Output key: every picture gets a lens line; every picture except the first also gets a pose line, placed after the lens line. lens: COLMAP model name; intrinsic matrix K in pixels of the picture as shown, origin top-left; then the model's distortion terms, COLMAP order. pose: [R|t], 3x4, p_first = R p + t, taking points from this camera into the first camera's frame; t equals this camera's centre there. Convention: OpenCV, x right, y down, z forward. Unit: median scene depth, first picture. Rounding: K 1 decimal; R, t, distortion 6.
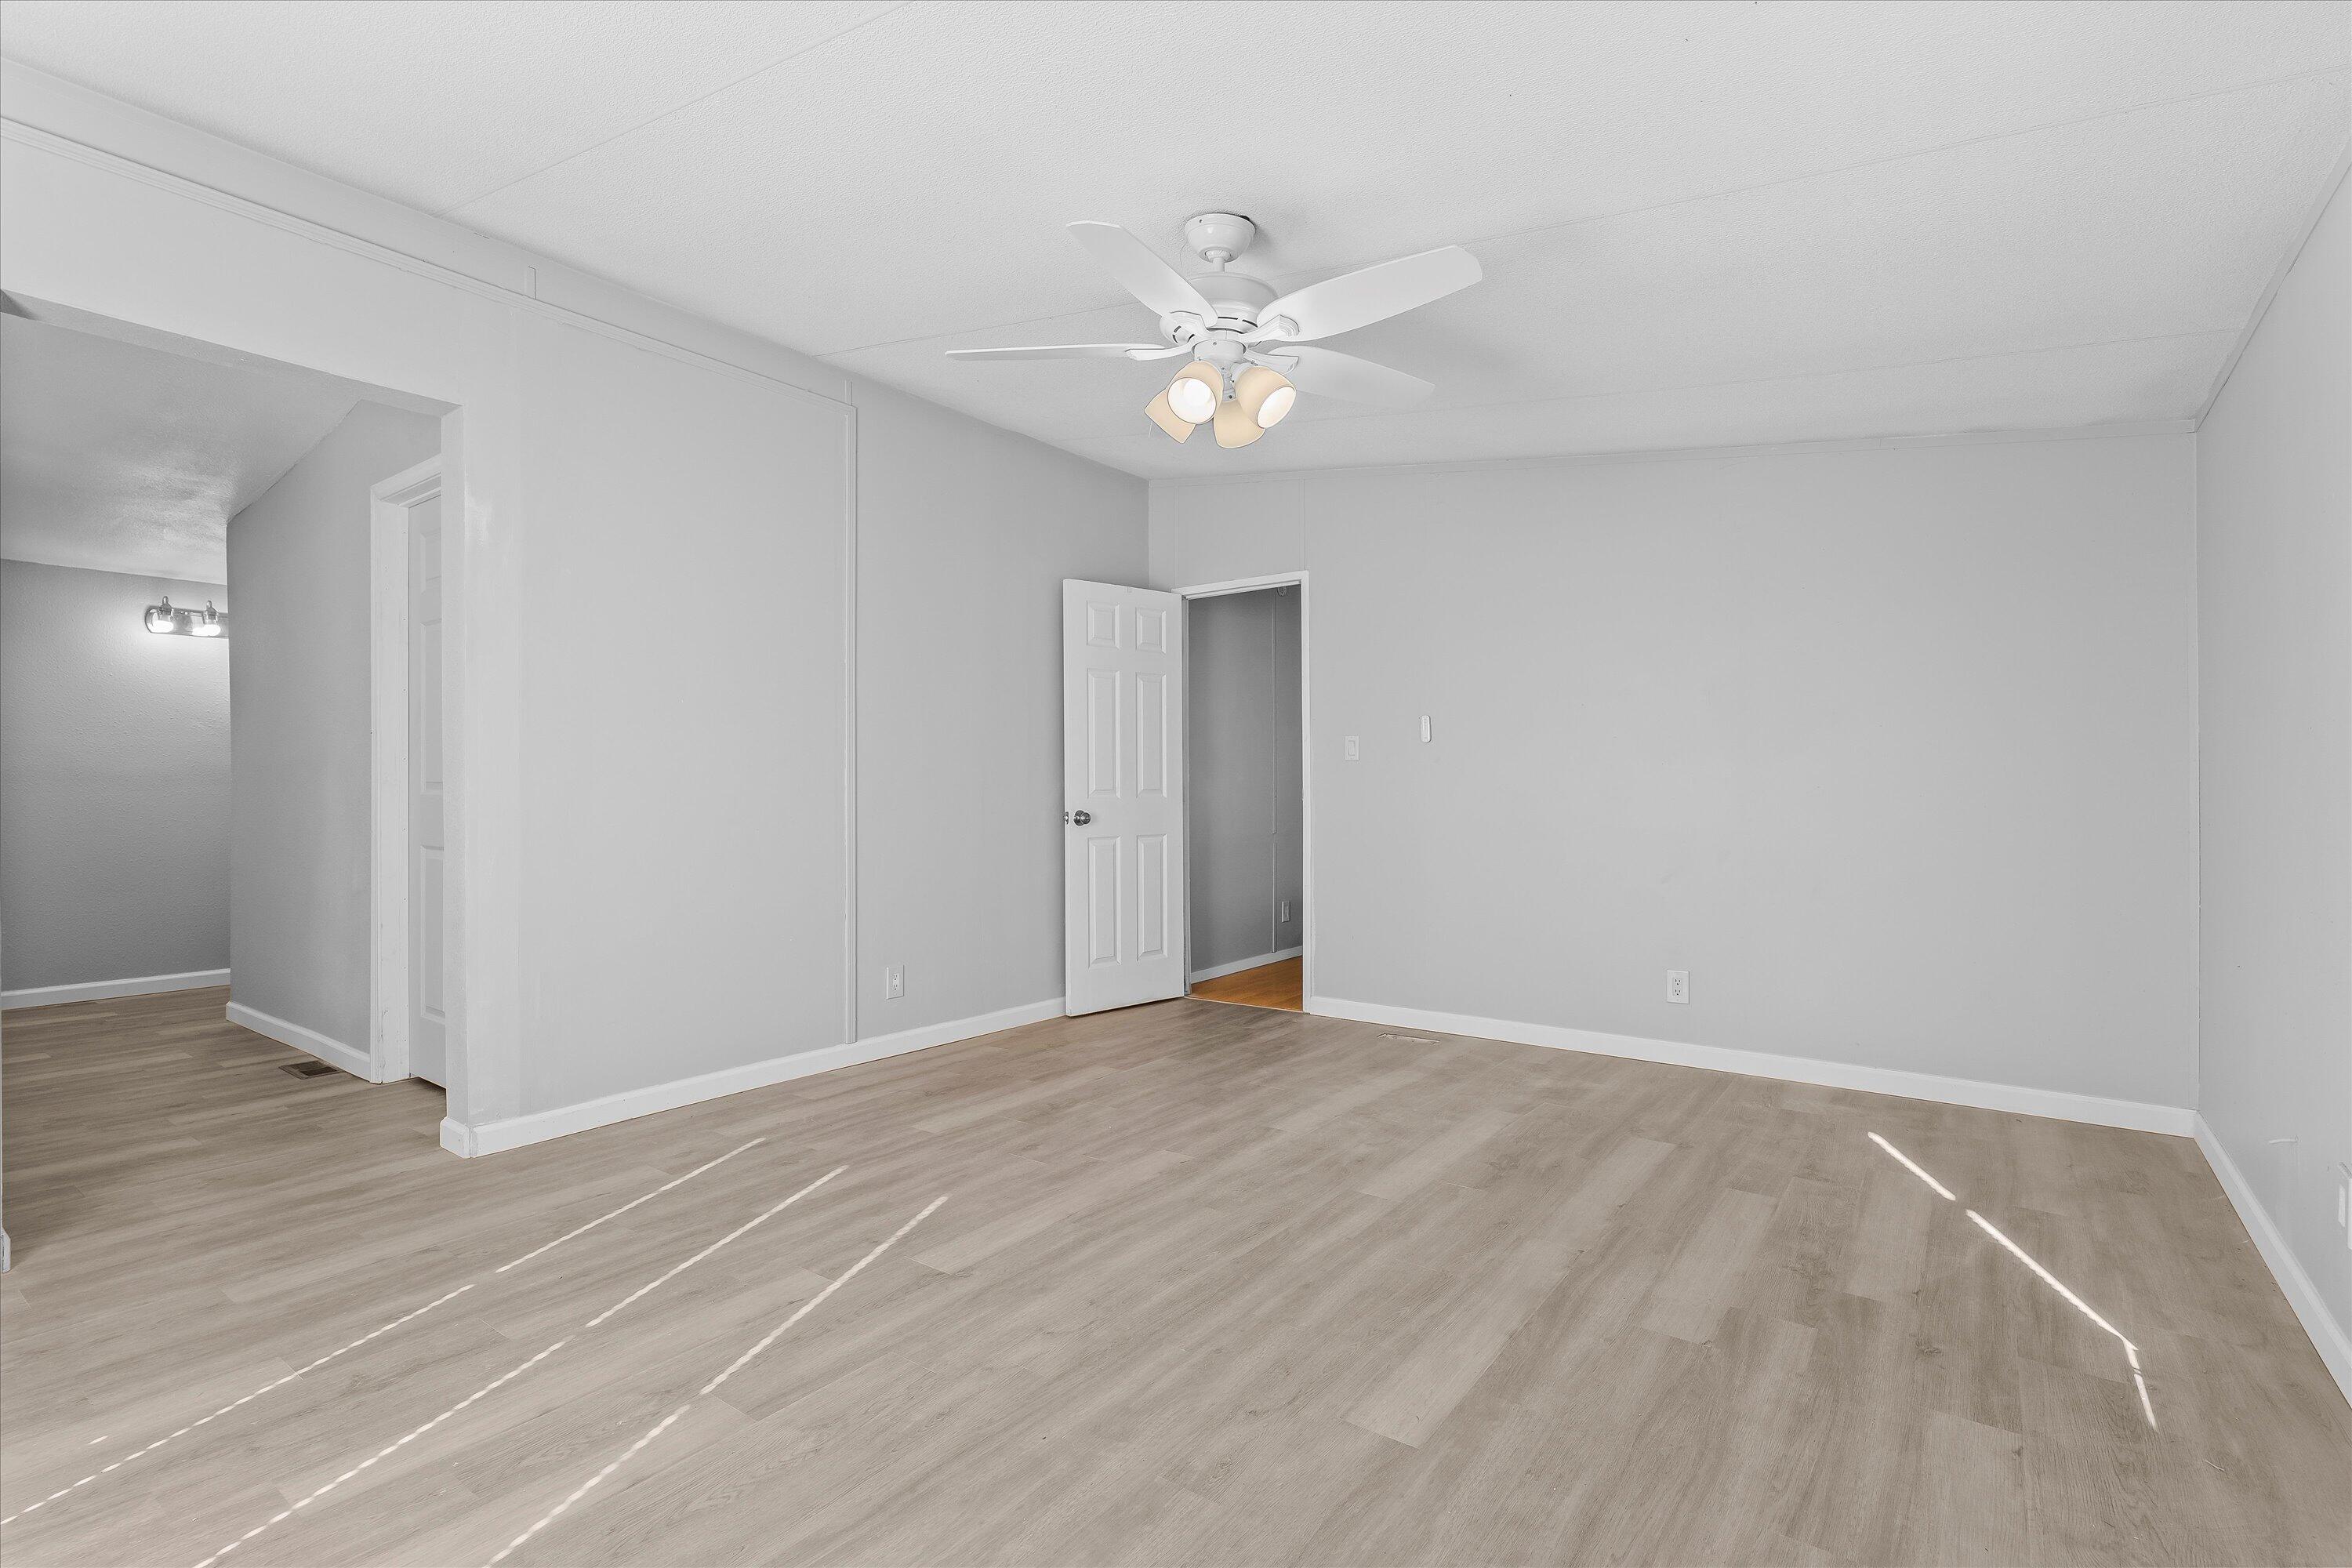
lens RADIAL K [[1111.4, 0, 1176.0], [0, 1111.4, 784.0], [0, 0, 1]] dist [-0.001160, 0.000108]
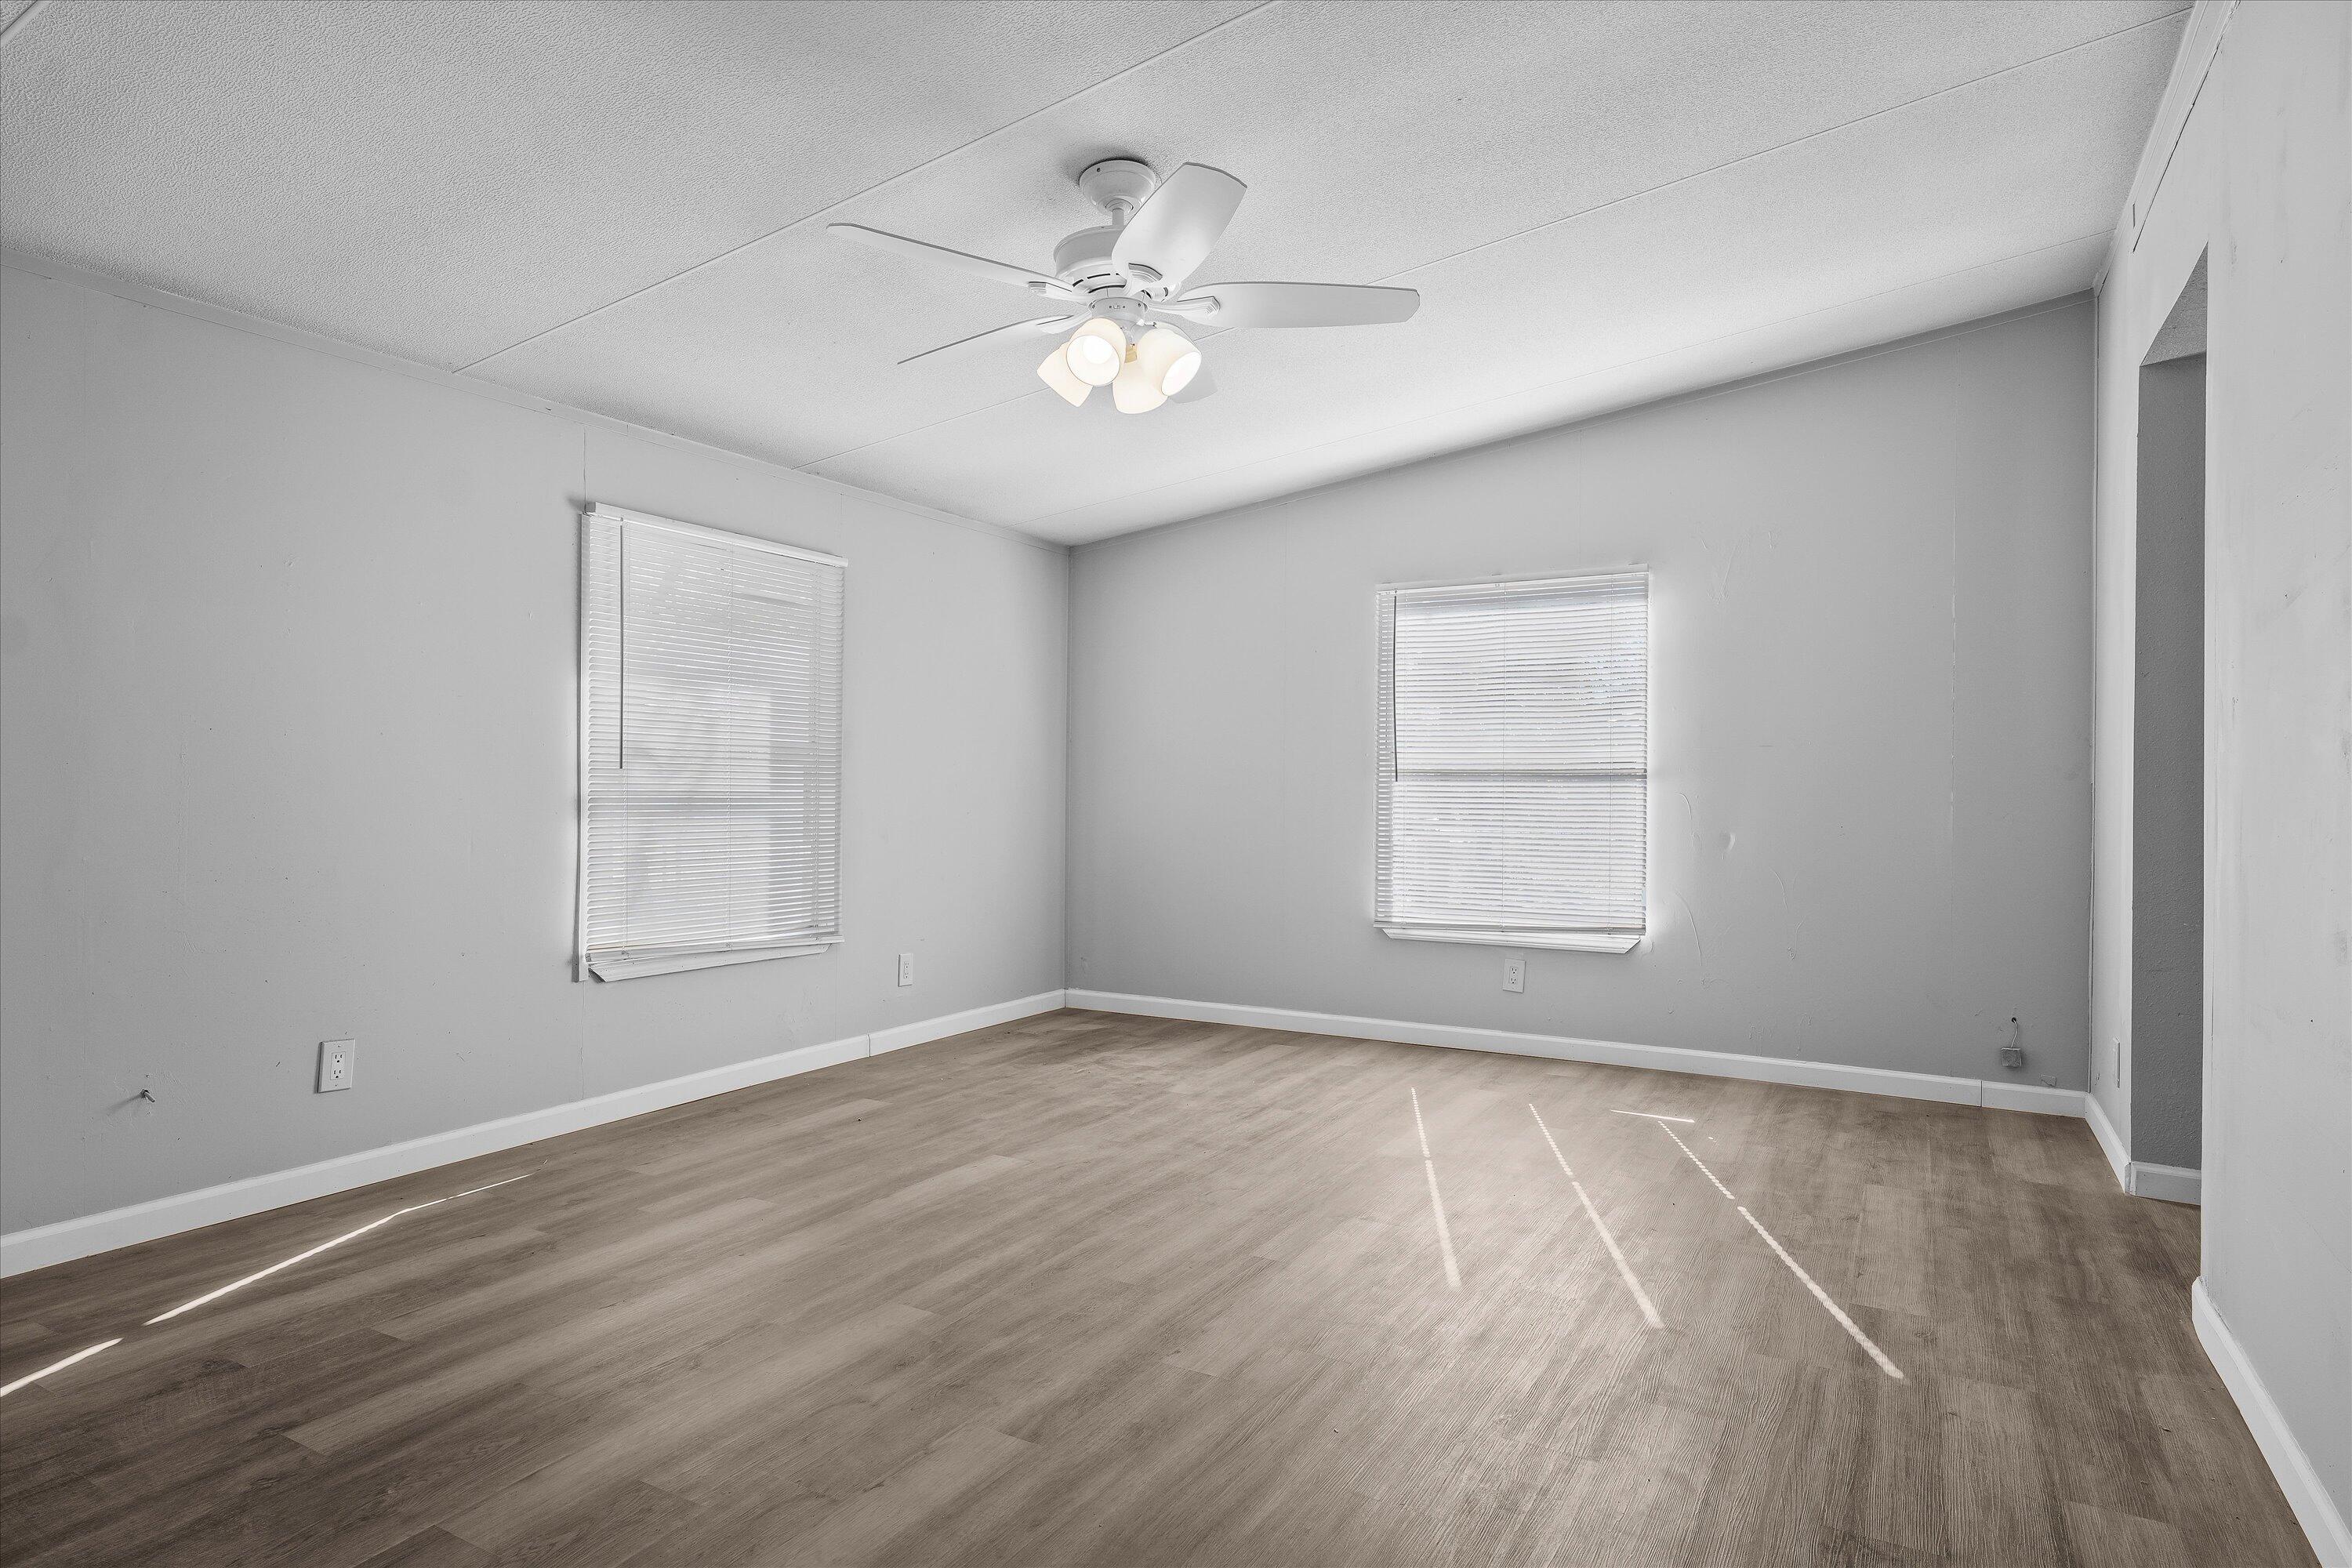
lens RADIAL K [[1284.1, 0, 1176.0], [0, 1284.1, 784.0], [0, 0, 1]] dist [0.000006, 0.000240]
pose [[-0.993325, -0.004096, -0.115276, 0.117583], [-0.003192, 0.999963, -0.008026, 0.014466], [0.115304, -0.007605, -0.993301, 2.169619]]
